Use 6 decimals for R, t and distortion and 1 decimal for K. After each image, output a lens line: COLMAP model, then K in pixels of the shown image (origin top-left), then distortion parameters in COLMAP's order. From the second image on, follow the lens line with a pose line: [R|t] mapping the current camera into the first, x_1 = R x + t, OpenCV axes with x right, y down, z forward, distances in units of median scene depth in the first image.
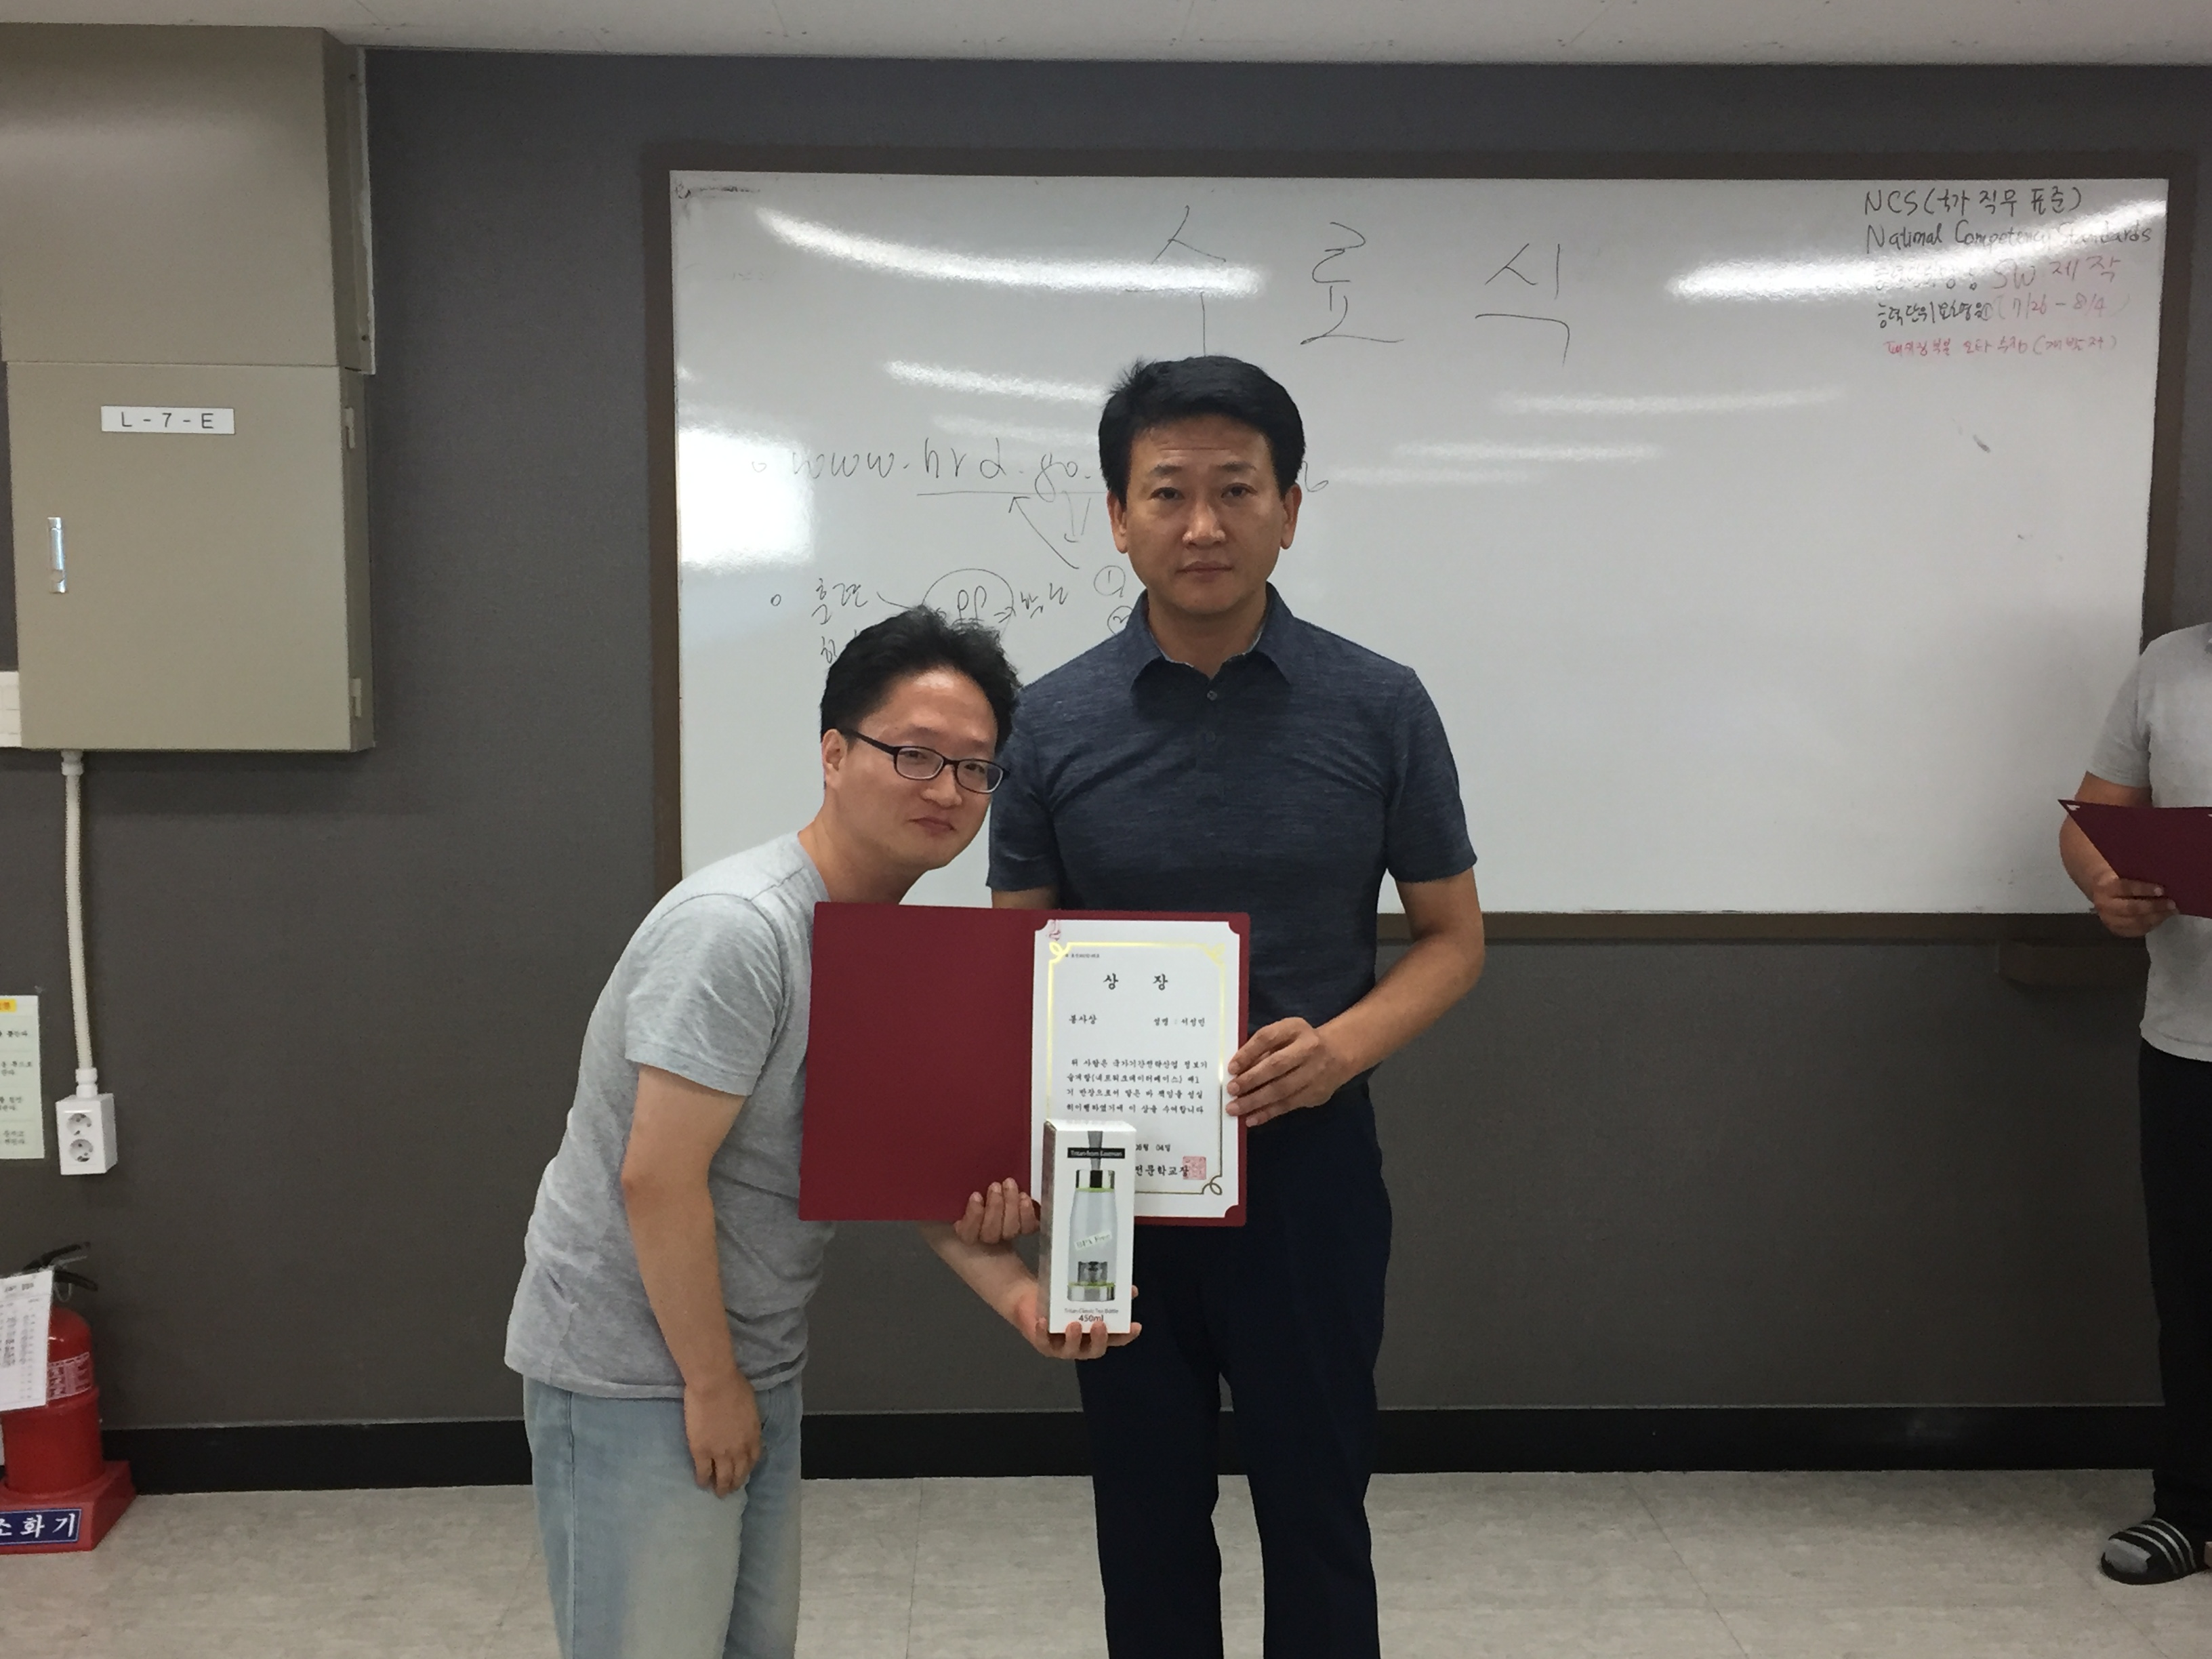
lens RADIAL K [[2554.7, 0, 1102.5], [0, 2554.7, 837.7], [0, 0, 1]] dist [0.079343, 0.000000]
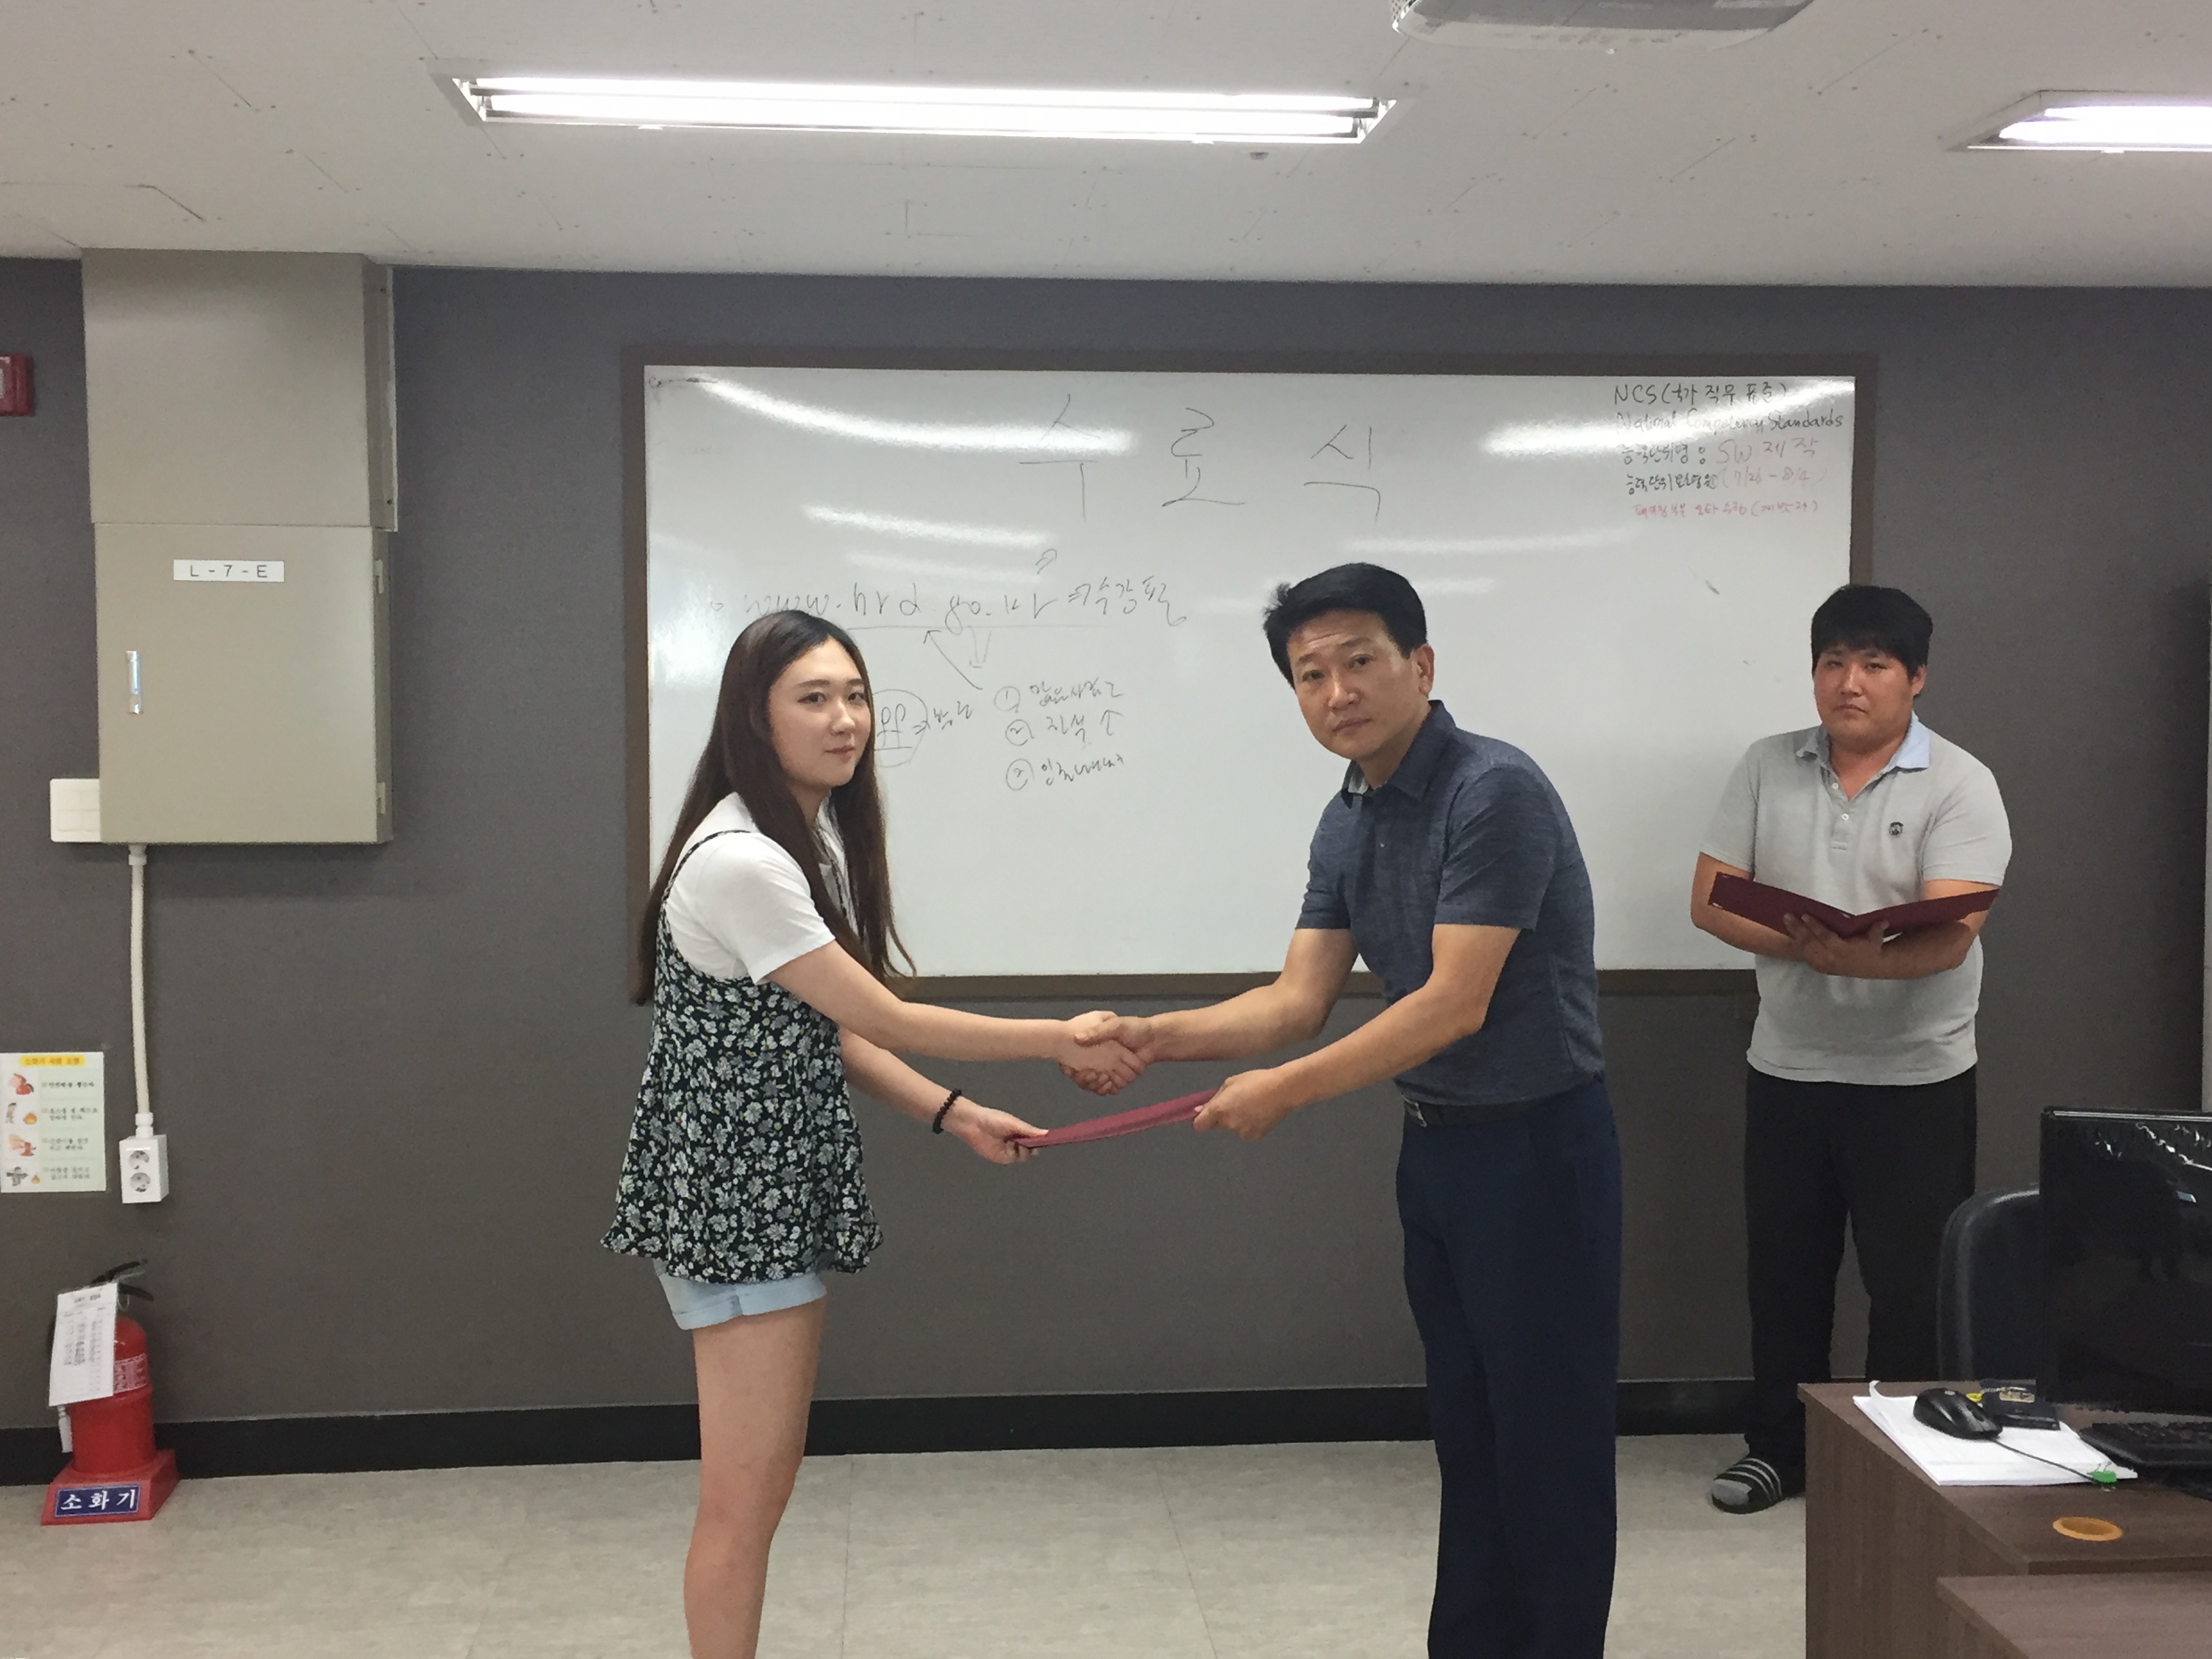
lens RADIAL K [[2554.7, 0, 1086.7], [0, 2554.7, 858.6], [0, 0, 1]] dist [0.079343, 0.000000]
pose [[0.999236, -0.005704, 0.038658, -0.006649], [0.007171, 0.999255, -0.037914, 0.021436], [-0.038413, 0.038163, 0.998533, -0.210523]]
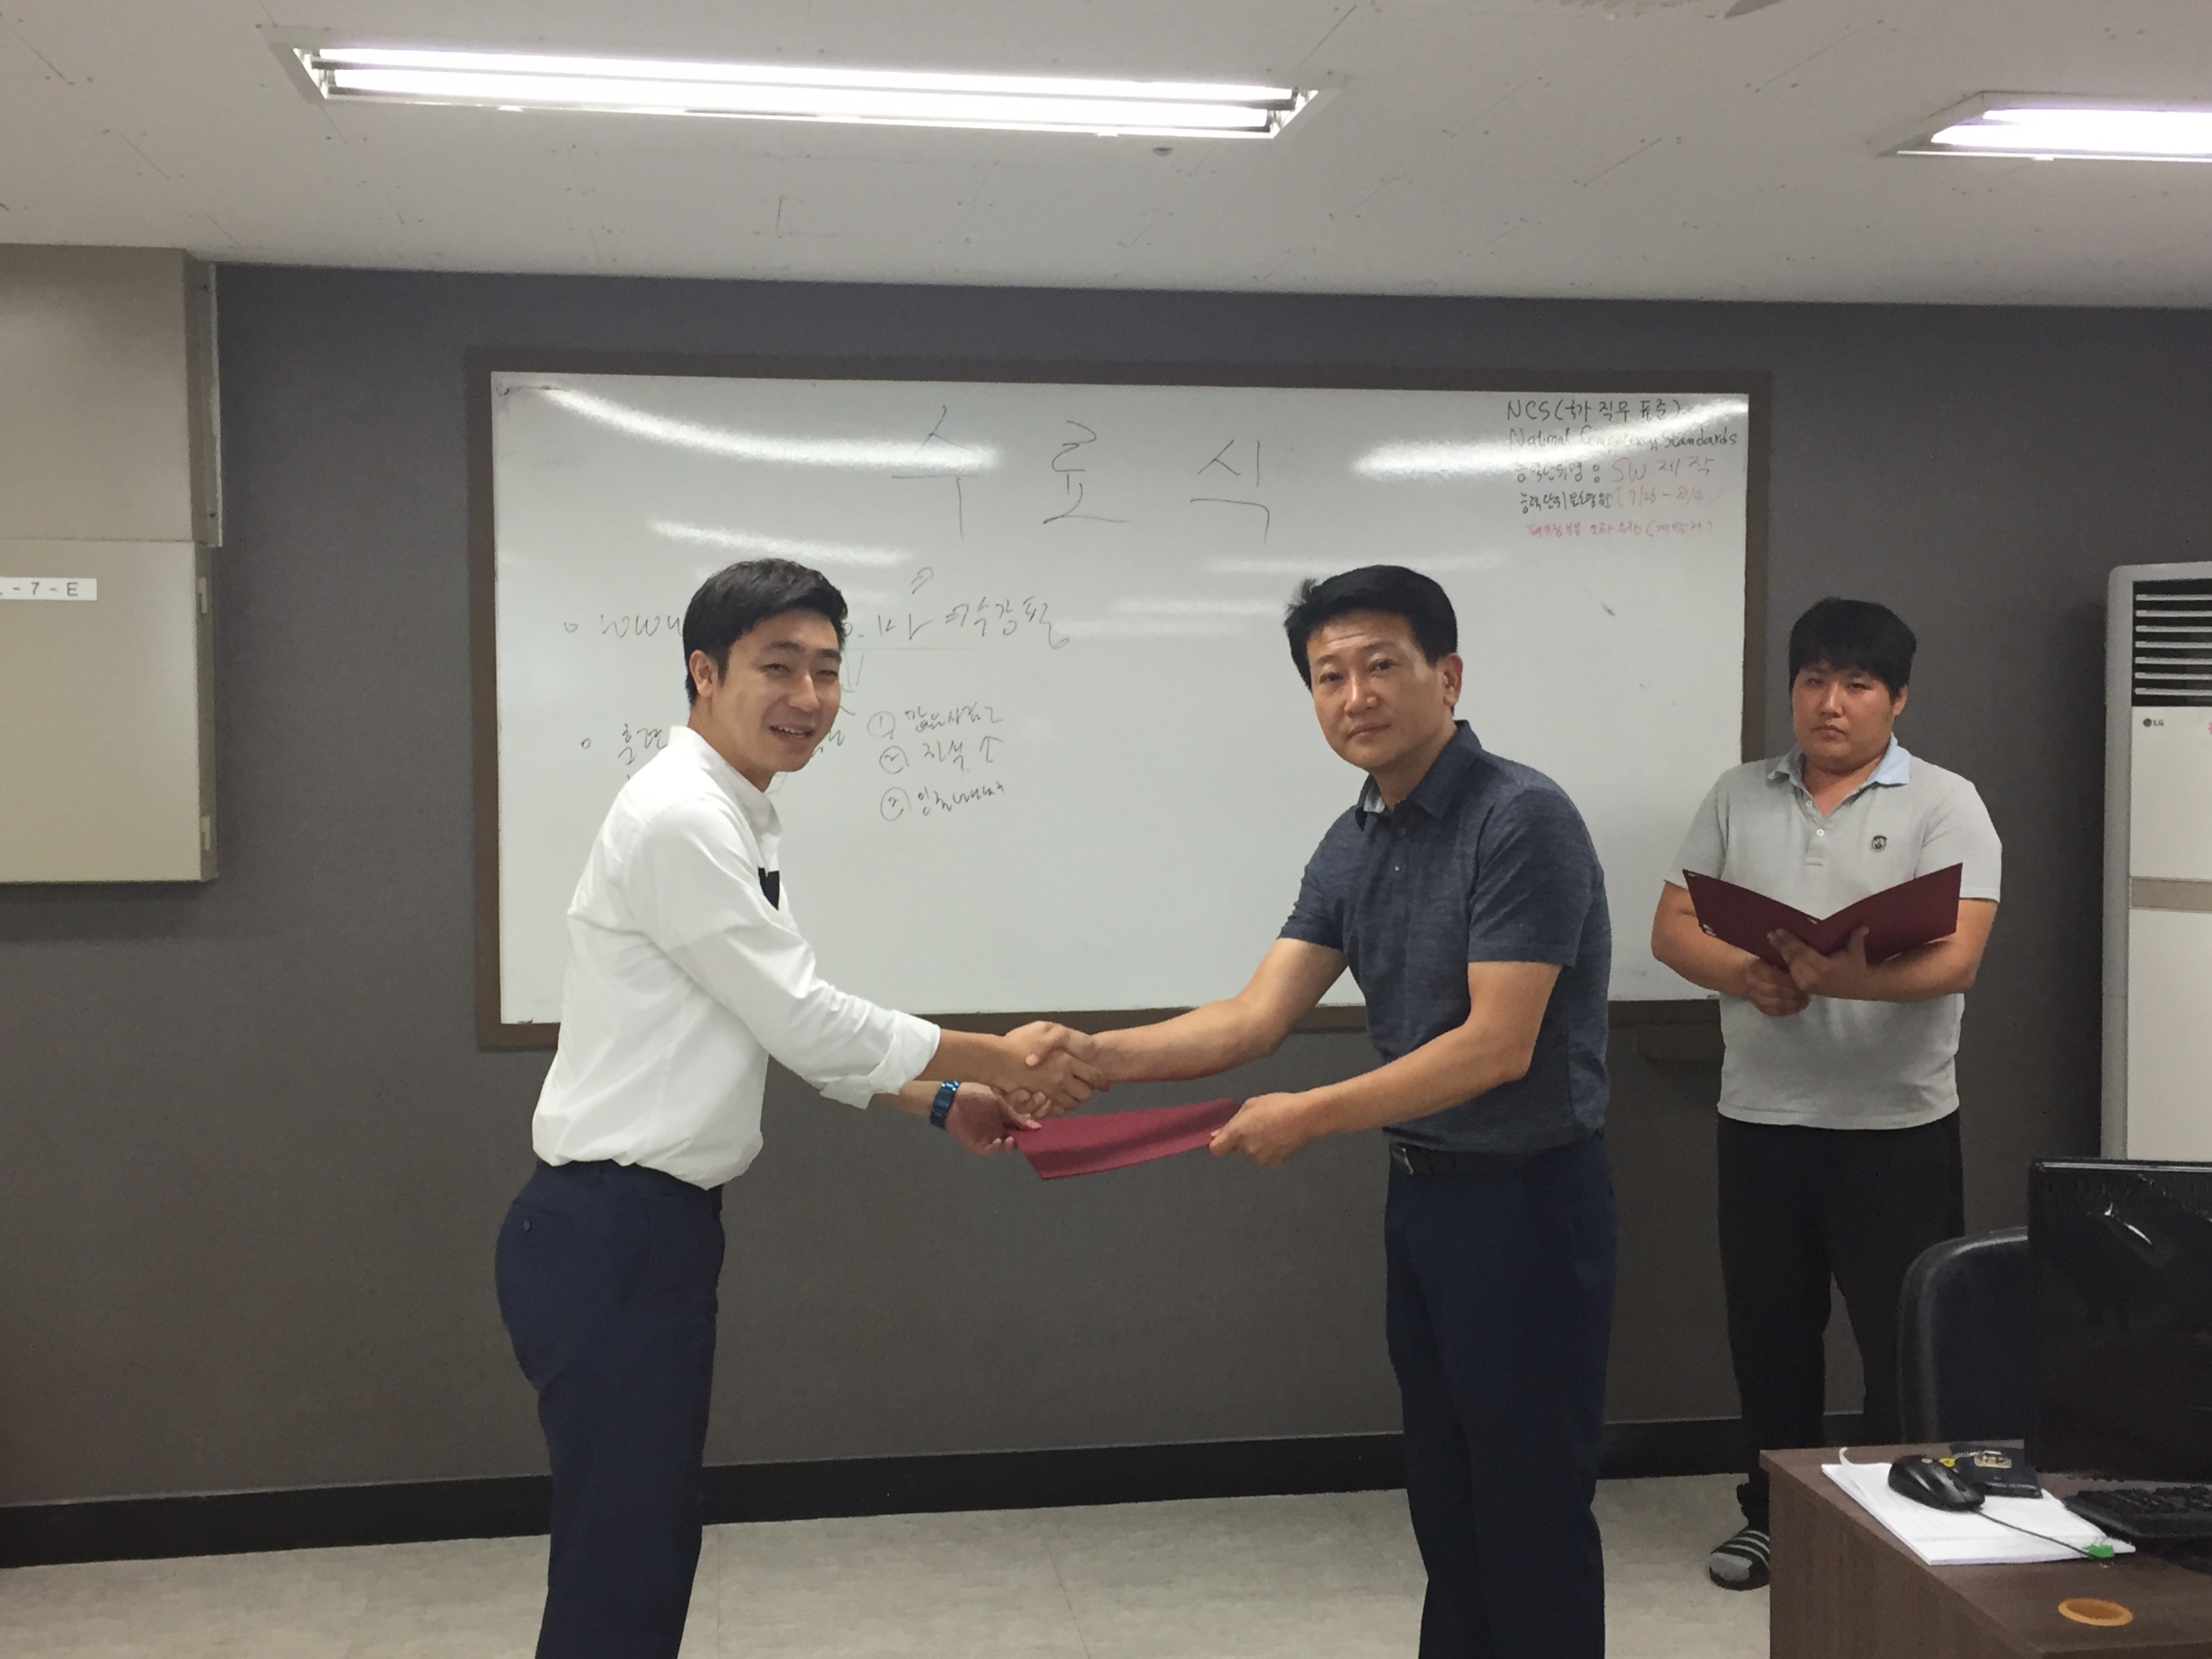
lens RADIAL K [[2554.7, 0, 1091.1], [0, 2554.7, 864.7], [0, 0, 1]] dist [0.079343, 0.000000]
pose [[0.993837, -0.012085, 0.110187, -0.031090], [0.016918, 0.998930, -0.043037, 0.013563], [-0.109549, 0.044636, 0.992979, -0.152905]]
